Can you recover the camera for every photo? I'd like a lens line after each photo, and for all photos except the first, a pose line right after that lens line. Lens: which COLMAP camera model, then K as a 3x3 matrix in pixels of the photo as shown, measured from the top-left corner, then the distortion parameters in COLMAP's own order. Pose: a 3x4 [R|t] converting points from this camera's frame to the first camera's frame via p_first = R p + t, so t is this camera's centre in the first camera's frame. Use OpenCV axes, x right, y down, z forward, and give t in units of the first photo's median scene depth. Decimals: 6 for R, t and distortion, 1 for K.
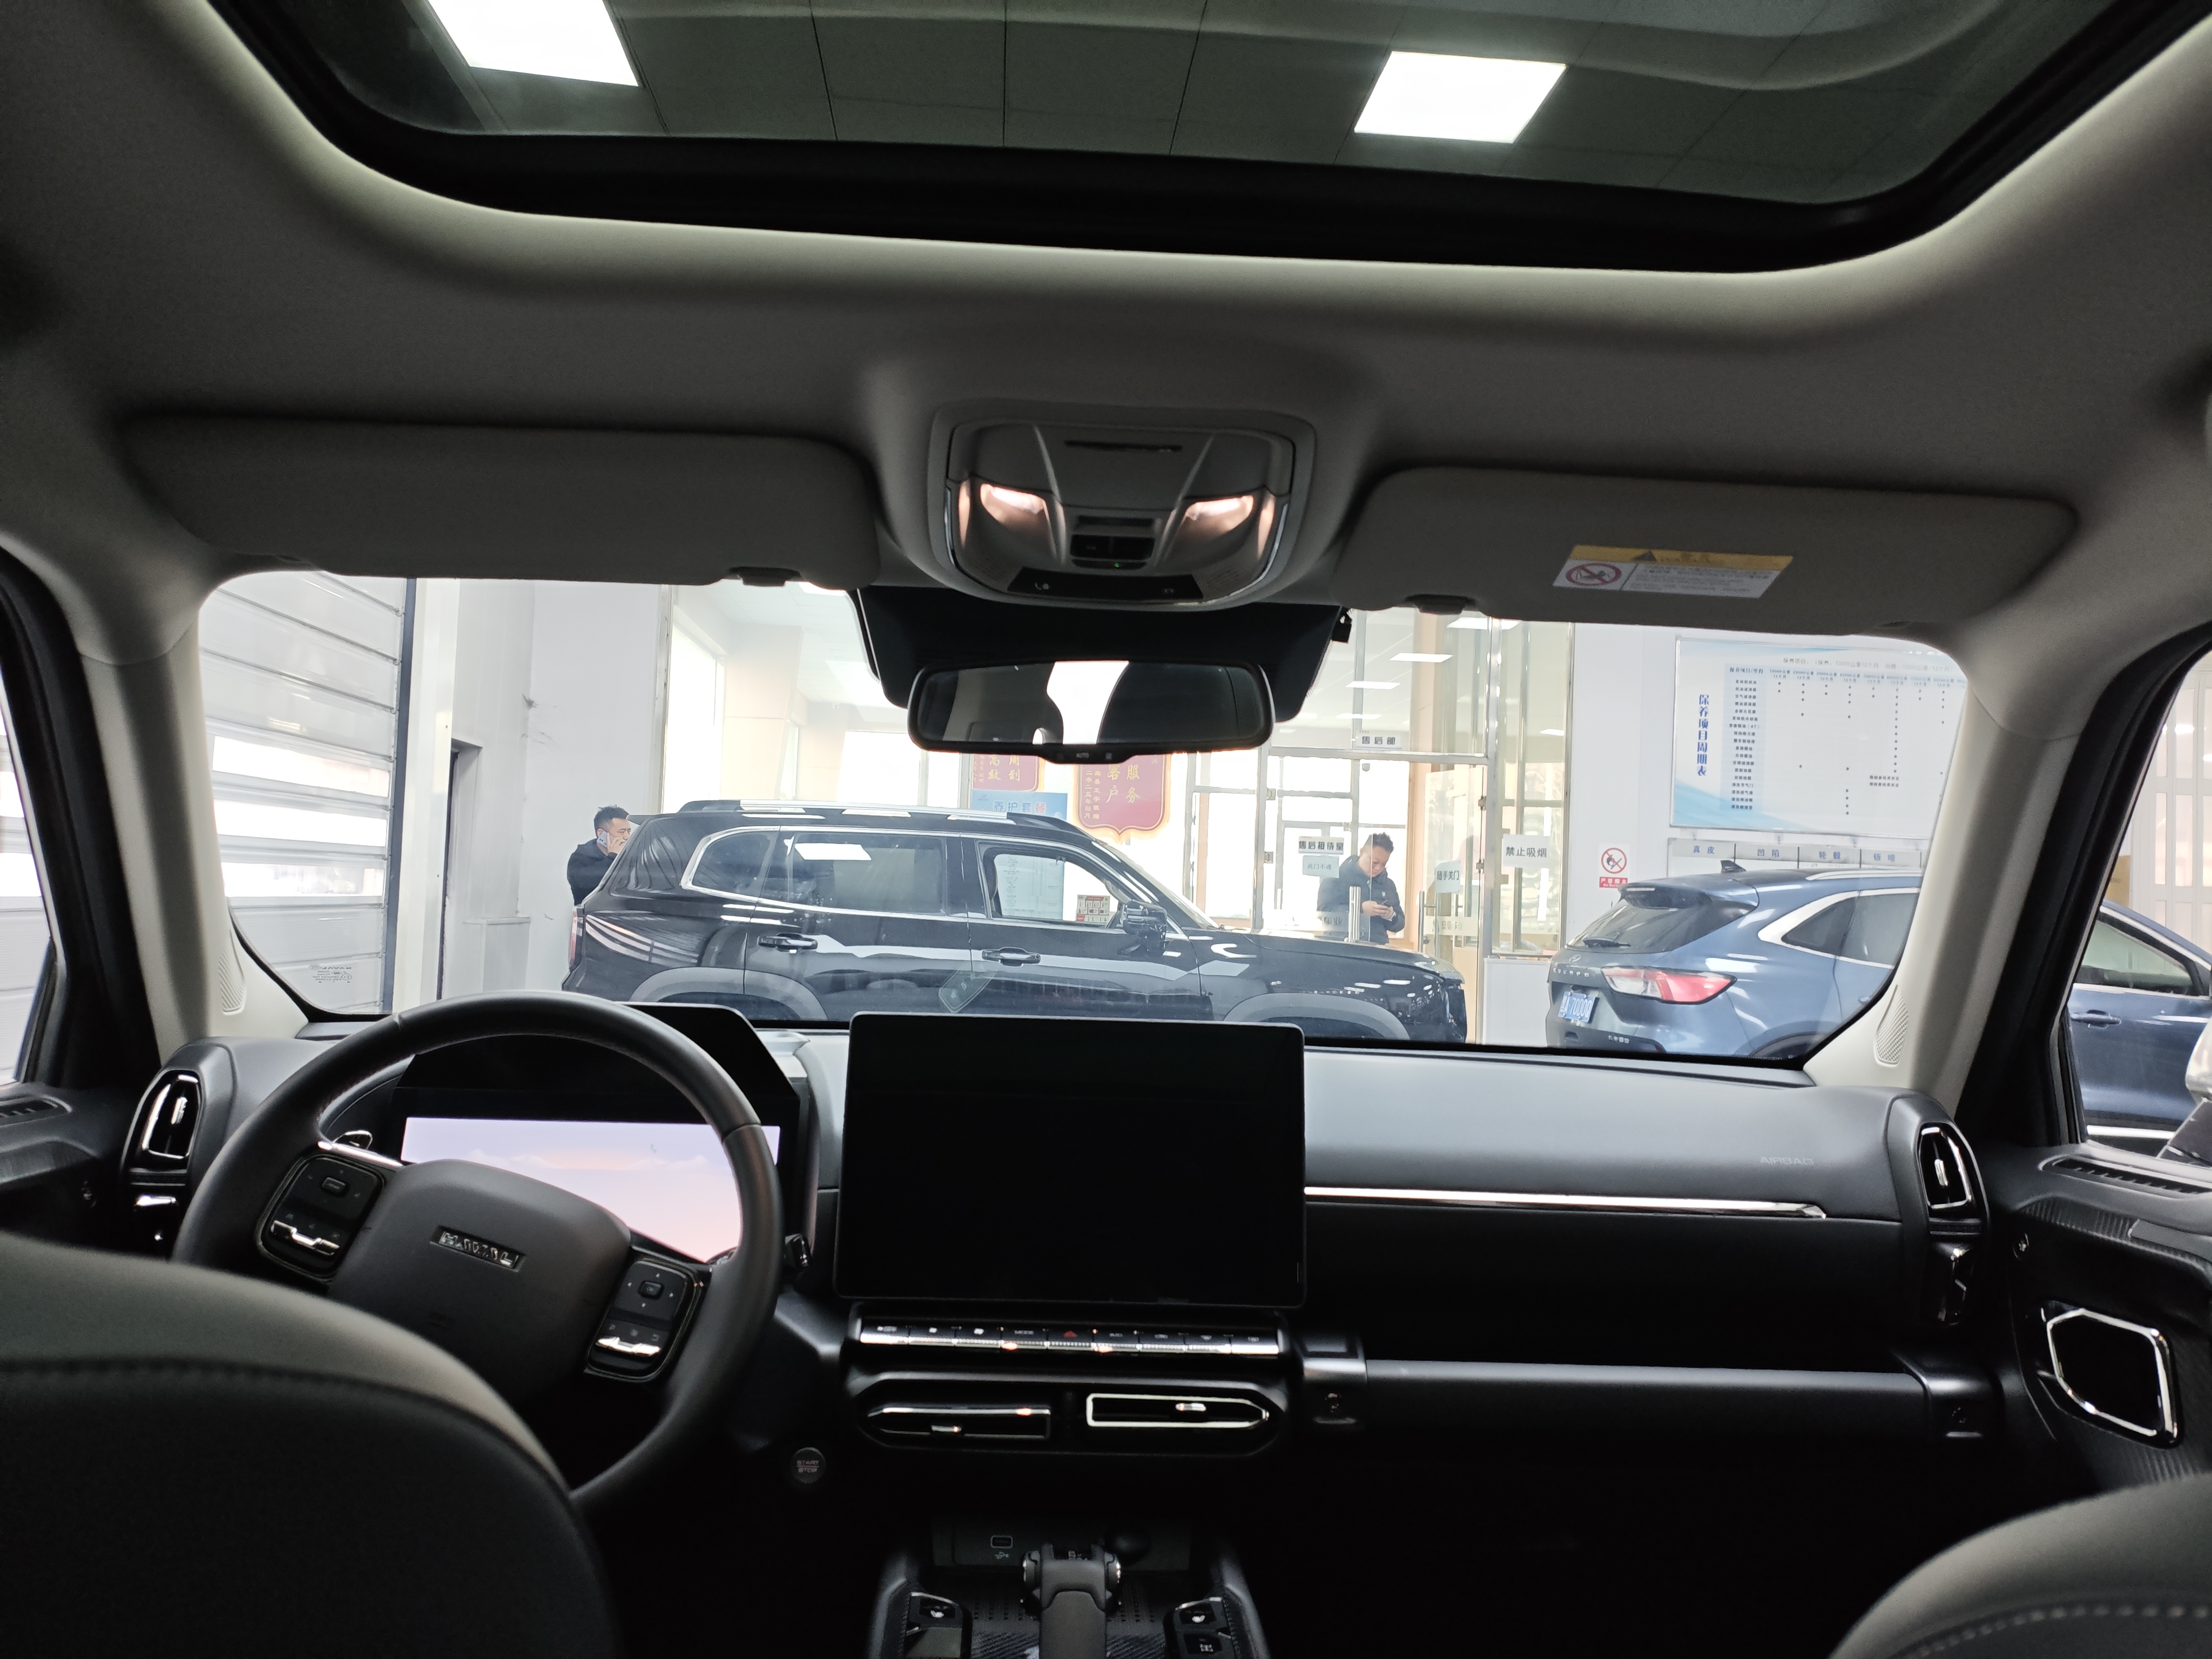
lens RADIAL K [[1647.9, 0, 1105.9], [0, 1647.9, 896.9], [0, 0, 1]] dist [0.087907, -0.157743]
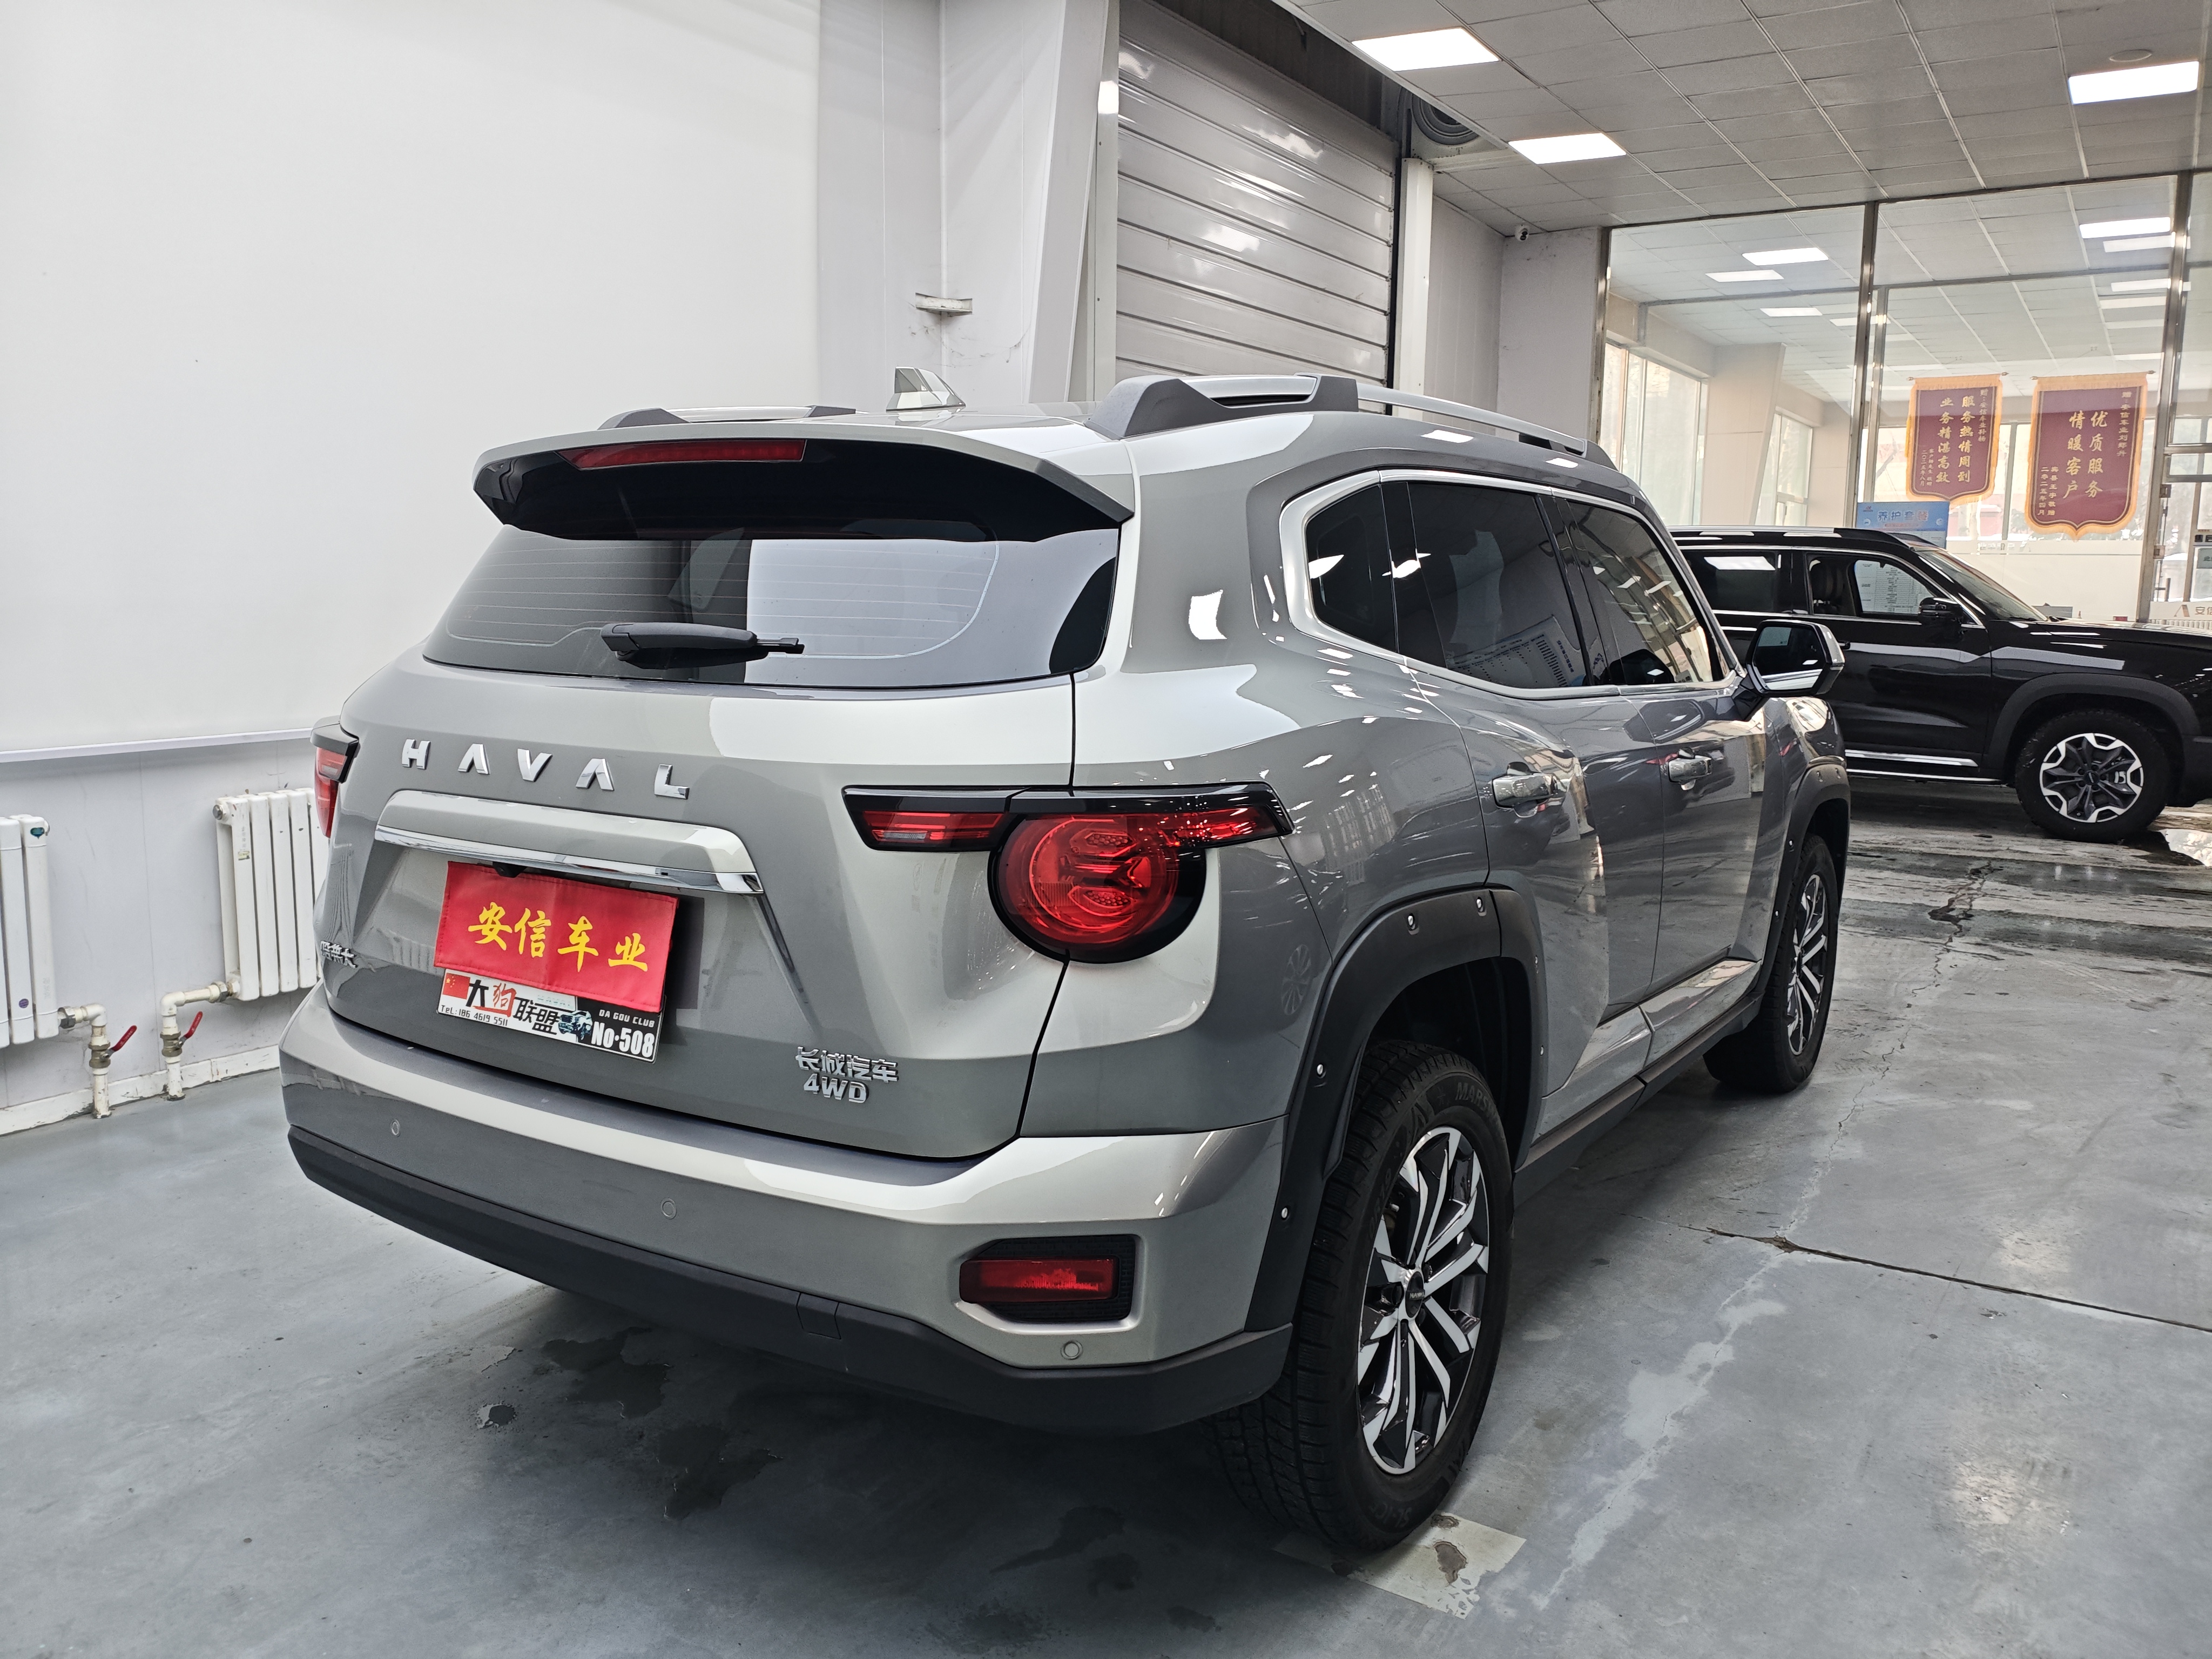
lens RADIAL K [[1715.2, 0, 1100.7], [0, 1715.2, 826.2], [0, 0, 1]] dist [0.005036, -0.015677]
pose [[0.819028, 0.053253, -0.571277, 1.040137], [0.021307, 0.992173, 0.123036, 0.001841], [0.573358, -0.112943, 0.811483, -1.699517]]
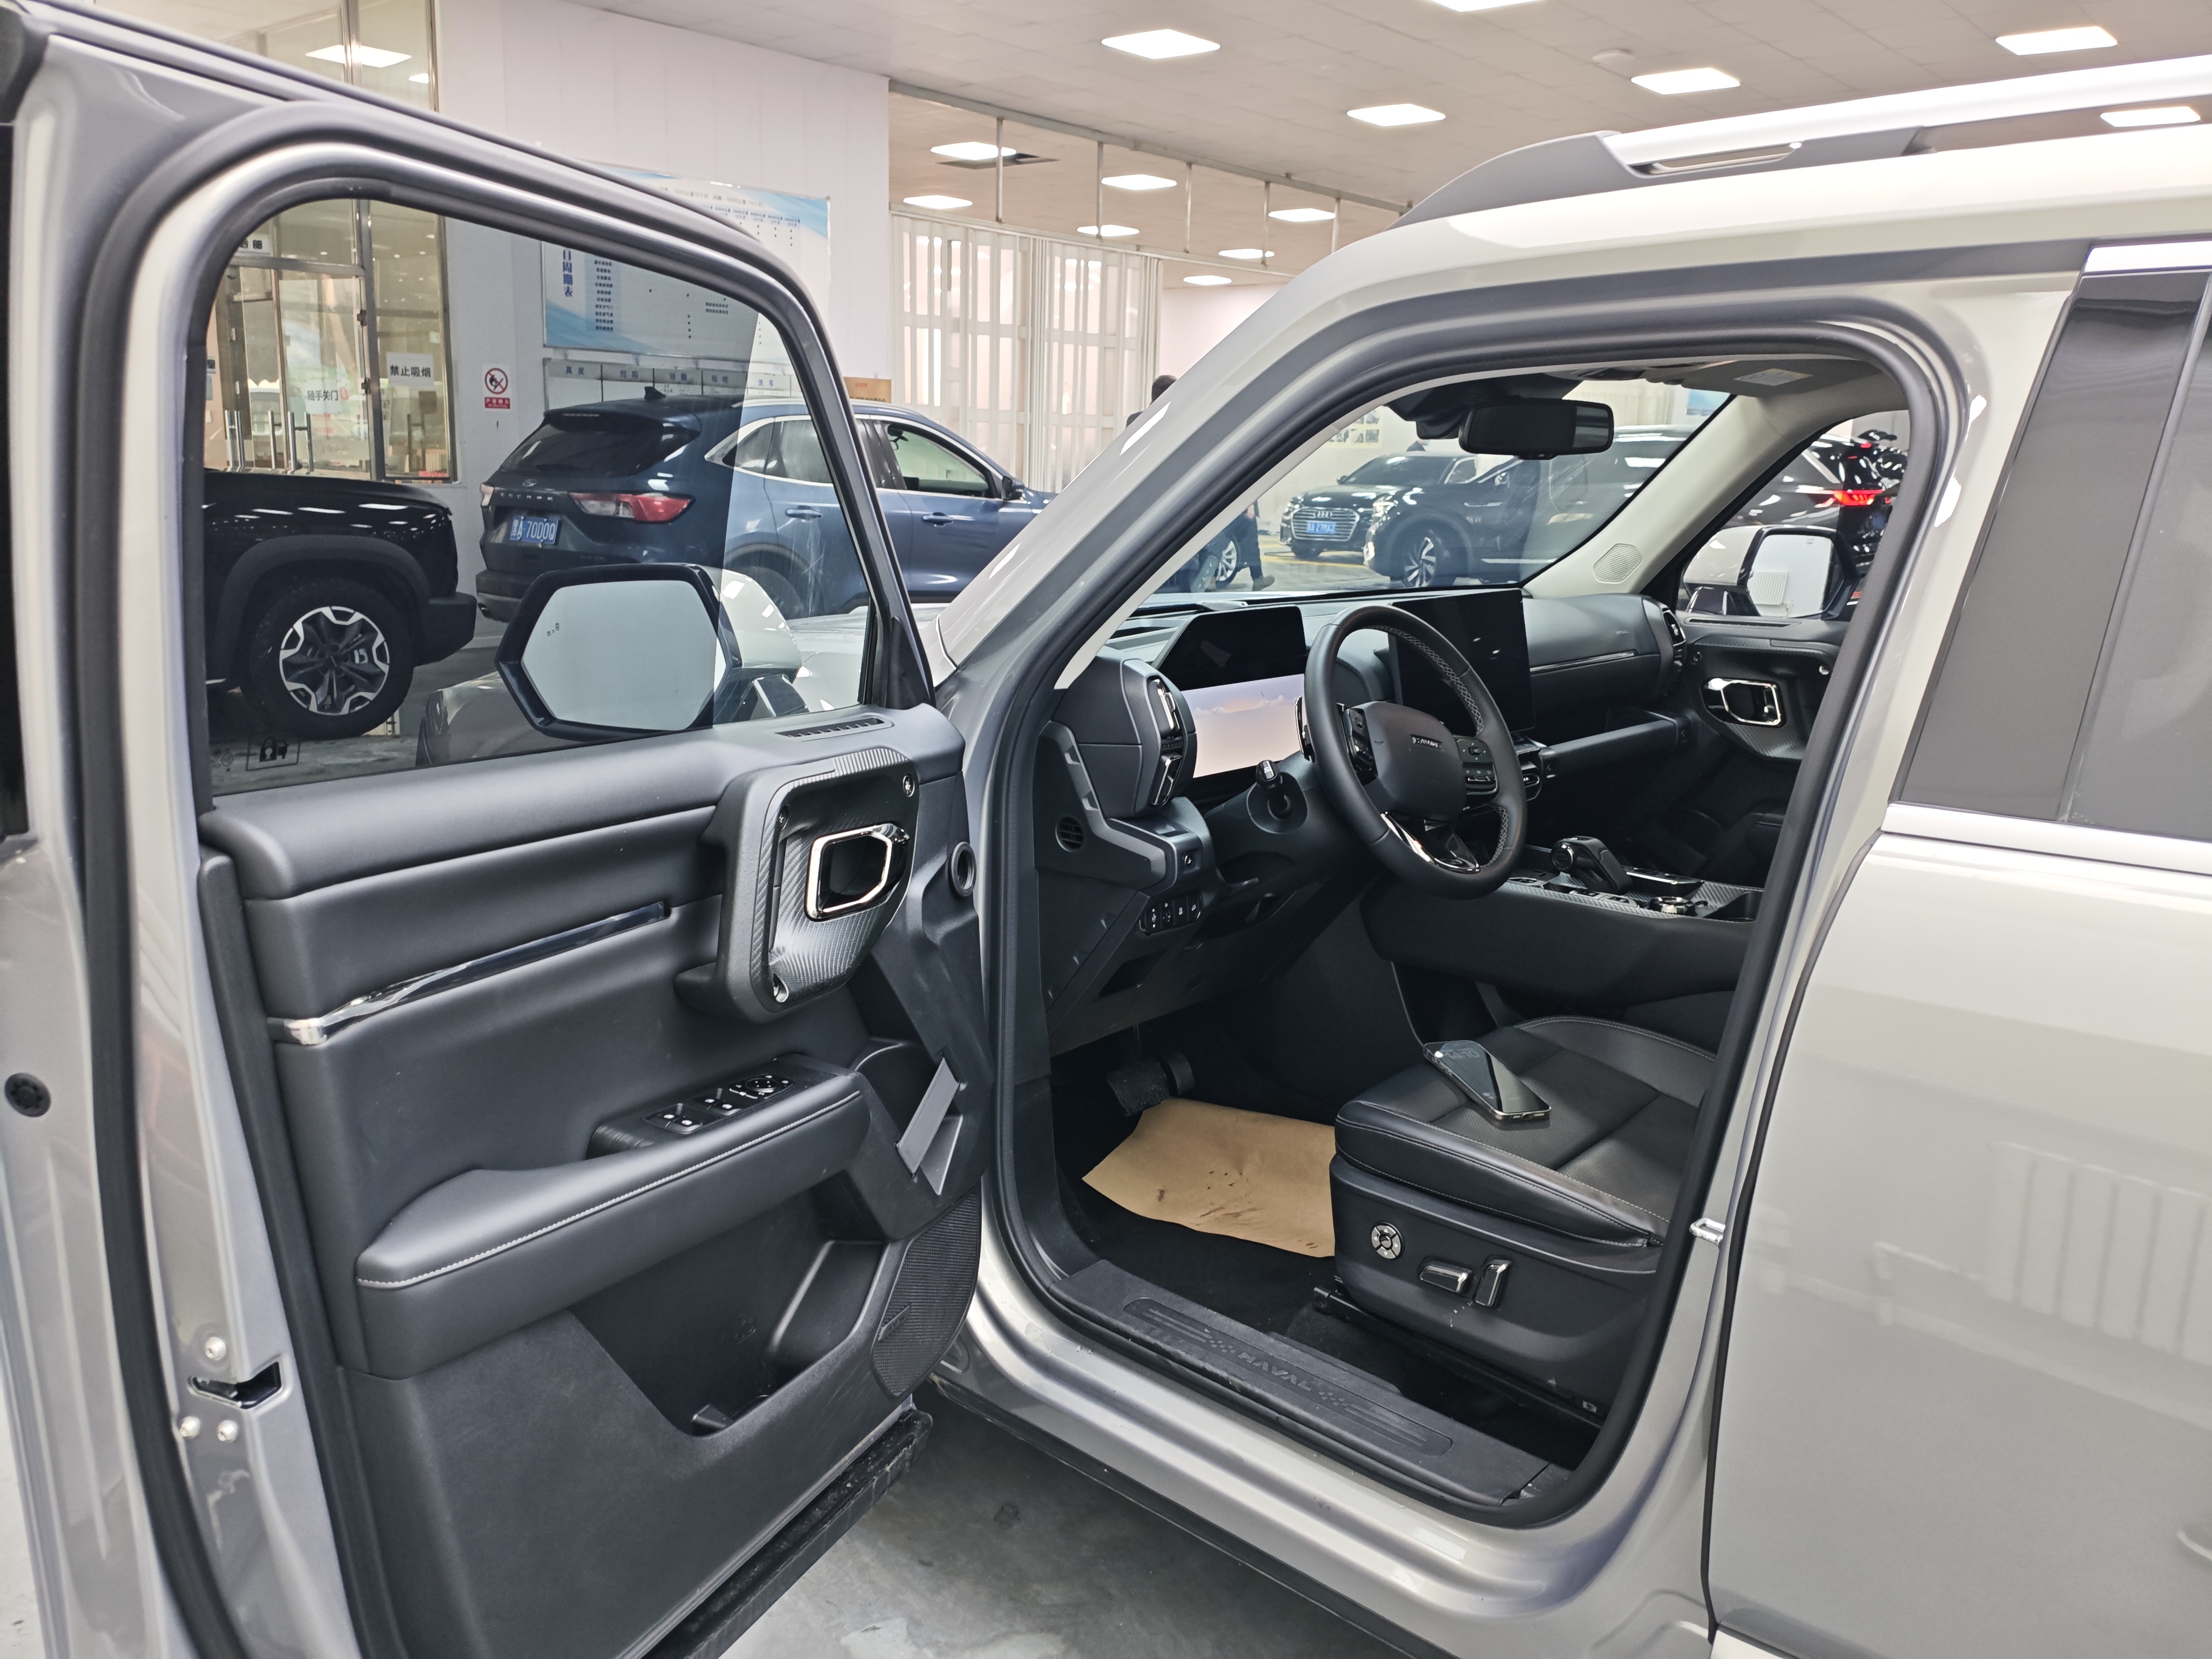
lens RADIAL K [[1674.8, 0, 1106.0], [0, 1674.8, 829.5], [0, 0, 1]] dist [0.003945, -0.054906]
pose [[0.701879, -0.176696, 0.690032, -1.070461], [-0.004137, 0.967715, 0.252011, -0.091395], [-0.712284, -0.179736, 0.678488, -0.017507]]
